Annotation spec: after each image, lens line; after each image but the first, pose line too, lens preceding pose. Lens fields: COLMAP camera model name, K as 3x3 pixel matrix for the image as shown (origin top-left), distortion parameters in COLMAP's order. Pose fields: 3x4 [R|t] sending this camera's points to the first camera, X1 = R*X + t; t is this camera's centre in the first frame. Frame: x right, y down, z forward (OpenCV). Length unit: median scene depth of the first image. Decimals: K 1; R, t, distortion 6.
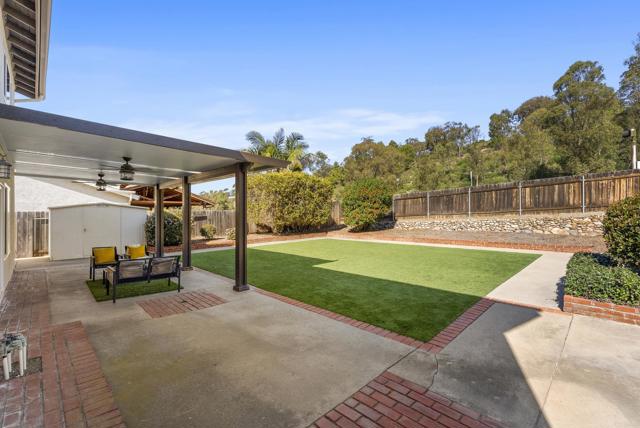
lens RADIAL K [[291.4, 0, 320.0], [0, 291.4, 214.0], [0, 0, 1]] dist [-0.003259, 0.000439]
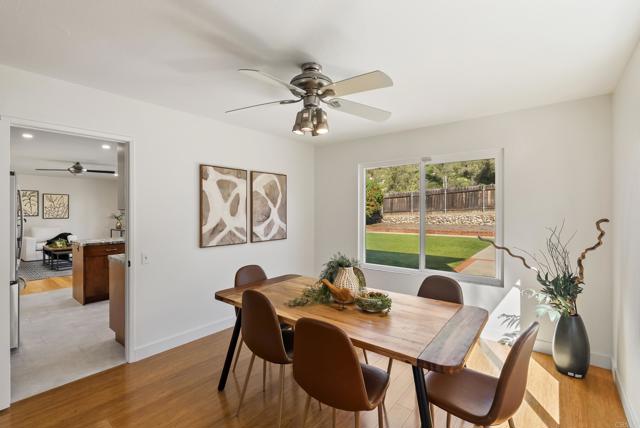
lens RADIAL K [[291.9, 0, 318.9], [0, 291.9, 208.0], [0, 0, 1]] dist [-0.002469, -0.000010]
pose [[0.994714, 0.006129, 0.102497, -0.168286], [-0.005178, 0.999941, -0.009548, 0.004141], [-0.102550, 0.008967, 0.994687, -0.206760]]
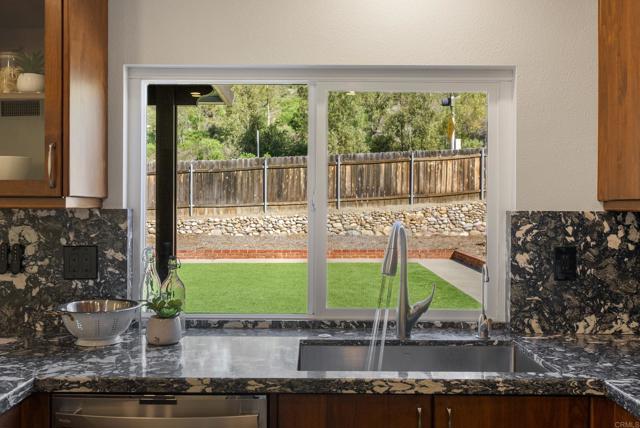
lens RADIAL K [[631.7, 0, 320.0], [0, 631.7, 214.0], [0, 0, 1]] dist [-0.002840, -0.012176]
pose [[0.702092, -0.002122, 0.712083, -0.322859], [-0.005496, 0.999950, 0.008399, 0.005970], [-0.712065, -0.009811, 0.702045, 0.063144]]
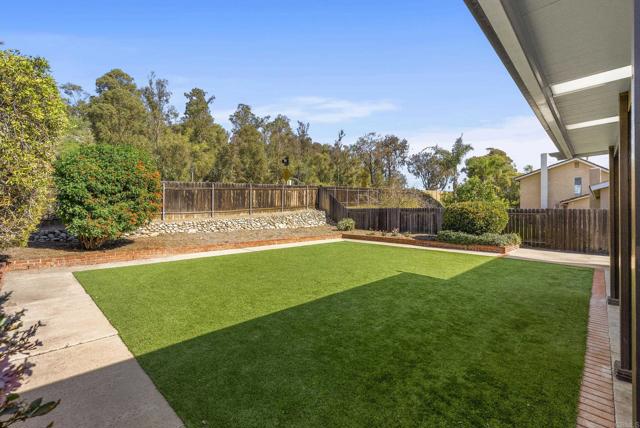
lens RADIAL K [[291.4, 0, 320.0], [0, 291.4, 214.0], [0, 0, 1]] dist [-0.003259, 0.000439]
pose [[-0.005949, 0.001343, 0.999981, -0.436613], [0.001463, 0.999998, -0.001335, 0.005897], [-0.999981, 0.001455, -0.005950, 0.745861]]
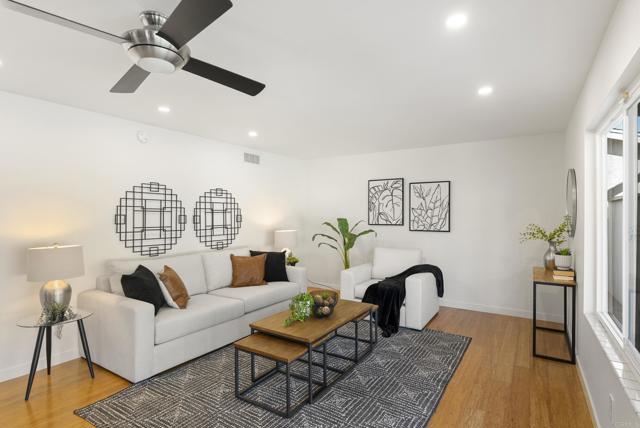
lens RADIAL K [[332.0, 0, 320.0], [0, 332.0, 214.0], [0, 0, 1]] dist [-0.000633, -0.000159]
pose [[0.208217, 0.005774, -0.978066, -0.337529], [-0.001921, 0.999983, 0.005494, 0.003479], [0.978081, 0.000735, 0.208224, 0.262882]]
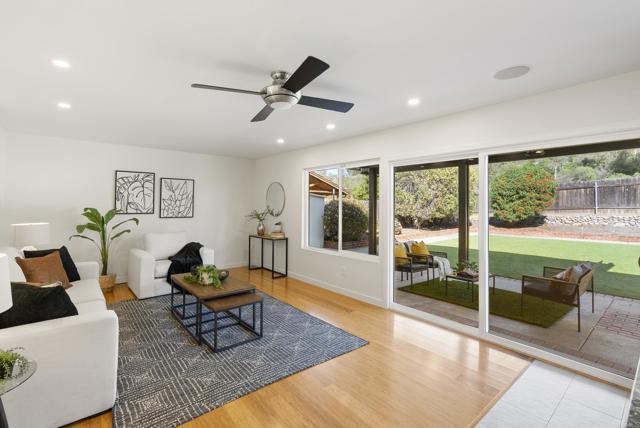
lens RADIAL K [[293.9, 0, 317.8], [0, 293.9, 195.8], [0, 0, 1]] dist [-0.001749, 0.000319]
pose [[0.995080, 0.007189, -0.098815, -0.426369], [-0.010671, 0.999339, -0.034747, 0.005789], [0.098499, 0.035630, 0.994499, 0.085374]]
